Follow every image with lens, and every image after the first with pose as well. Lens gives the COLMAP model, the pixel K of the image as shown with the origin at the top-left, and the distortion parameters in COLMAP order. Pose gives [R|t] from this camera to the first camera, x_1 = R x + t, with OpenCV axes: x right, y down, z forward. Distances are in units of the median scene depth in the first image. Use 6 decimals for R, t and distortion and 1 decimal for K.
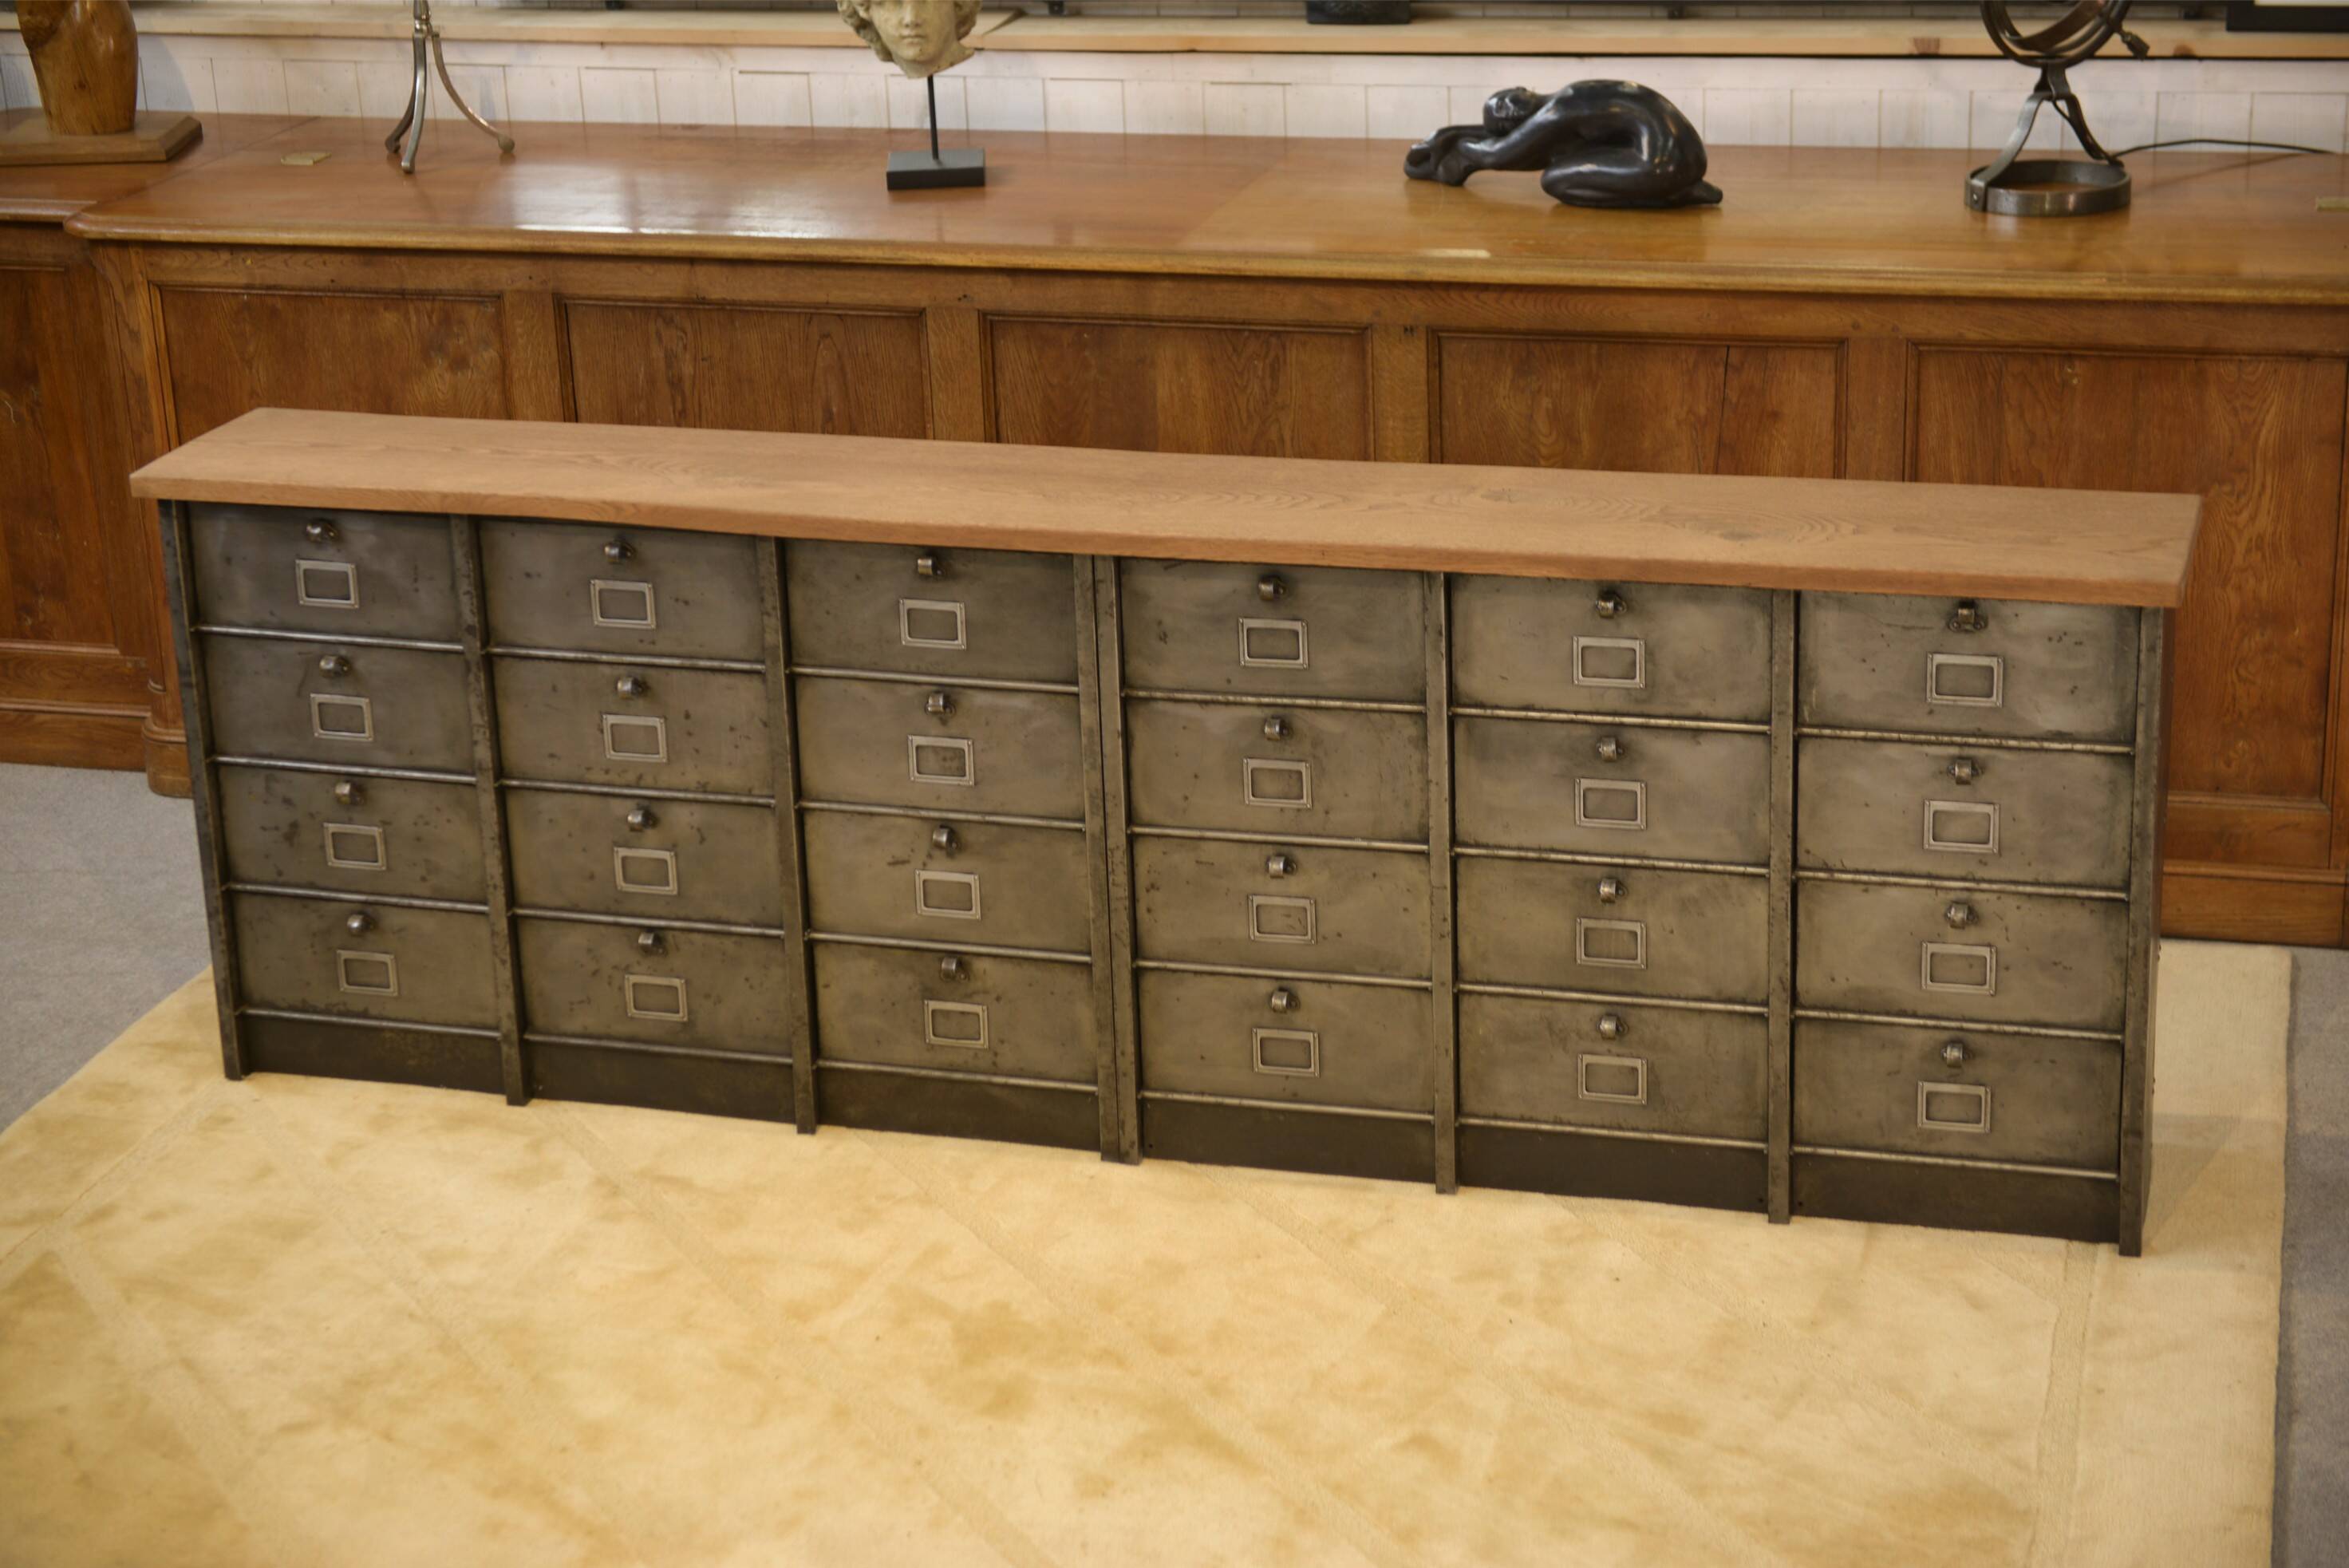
lens RADIAL K [[4126.9, 0, 1174.5], [0, 4126.9, 784.0], [0, 0, 1]] dist [0.156417, -0.298374]
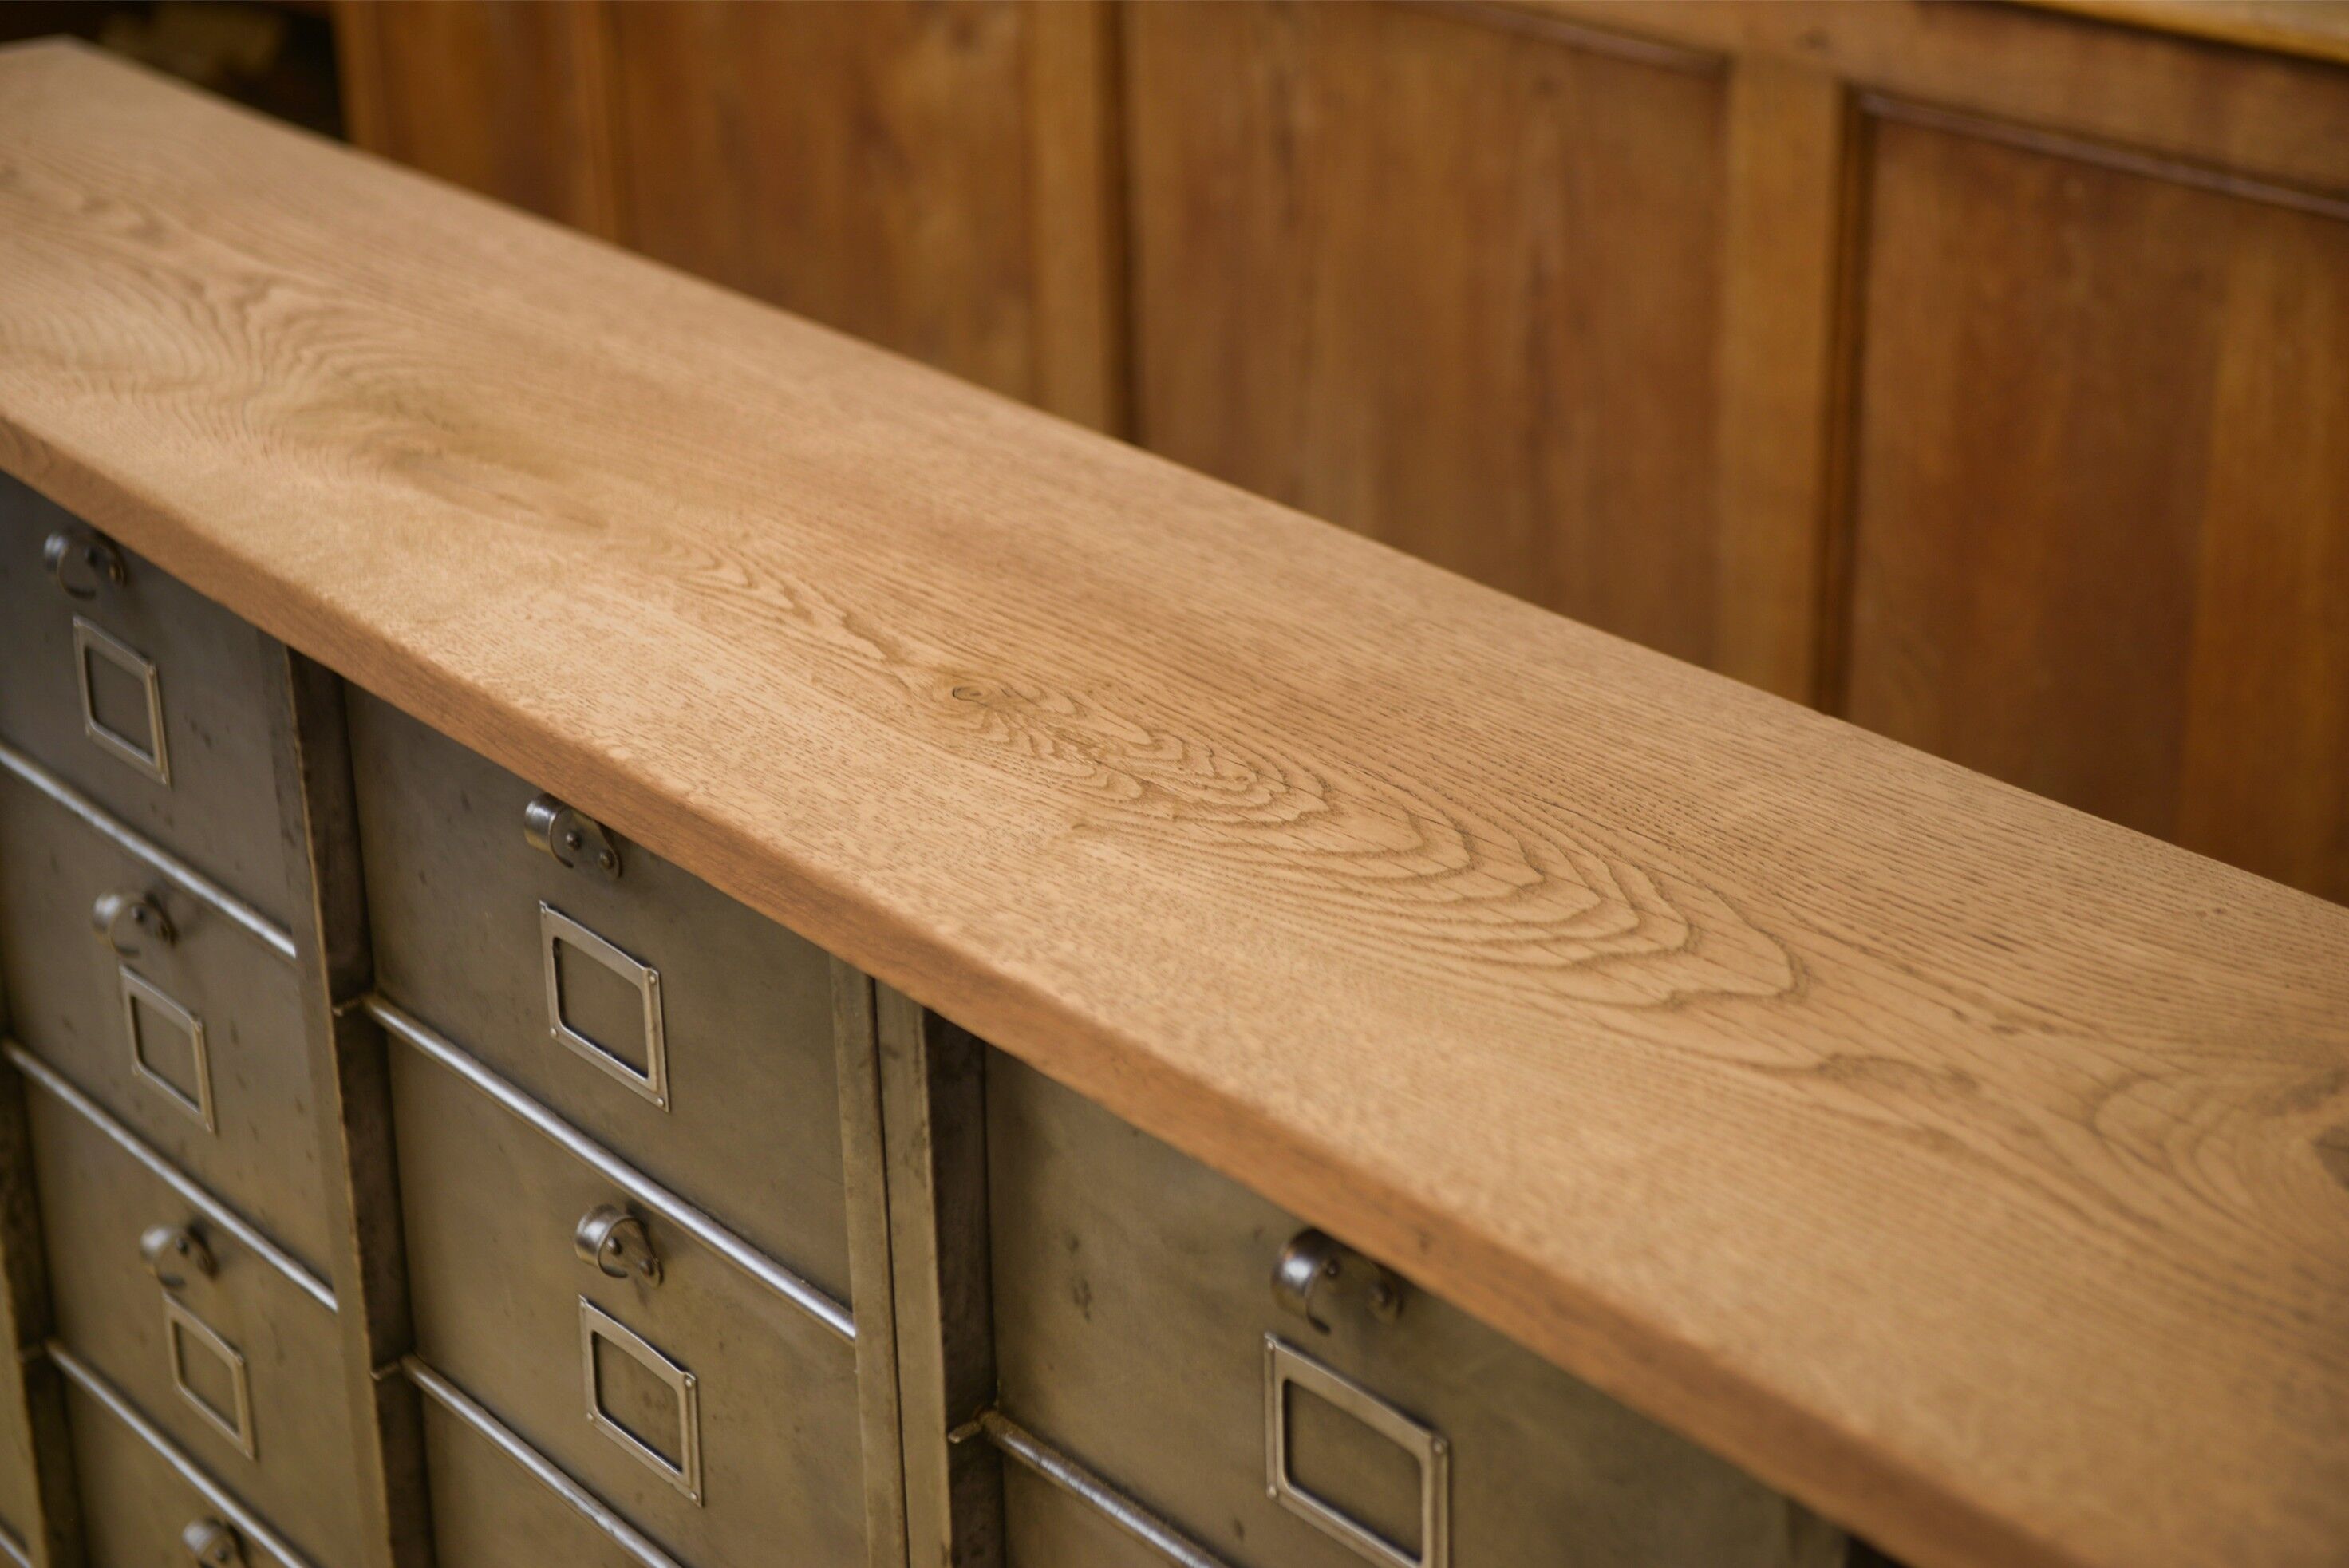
lens RADIAL K [[4048.0, 0, 1174.5], [0, 4048.0, 784.0], [0, 0, 1]] dist [0.156008, -0.261155]
pose [[0.827717, 0.240235, -0.507122, 0.125840], [-0.199989, 0.970673, 0.133410, -0.101151], [0.524299, -0.009007, 0.851487, 0.730372]]
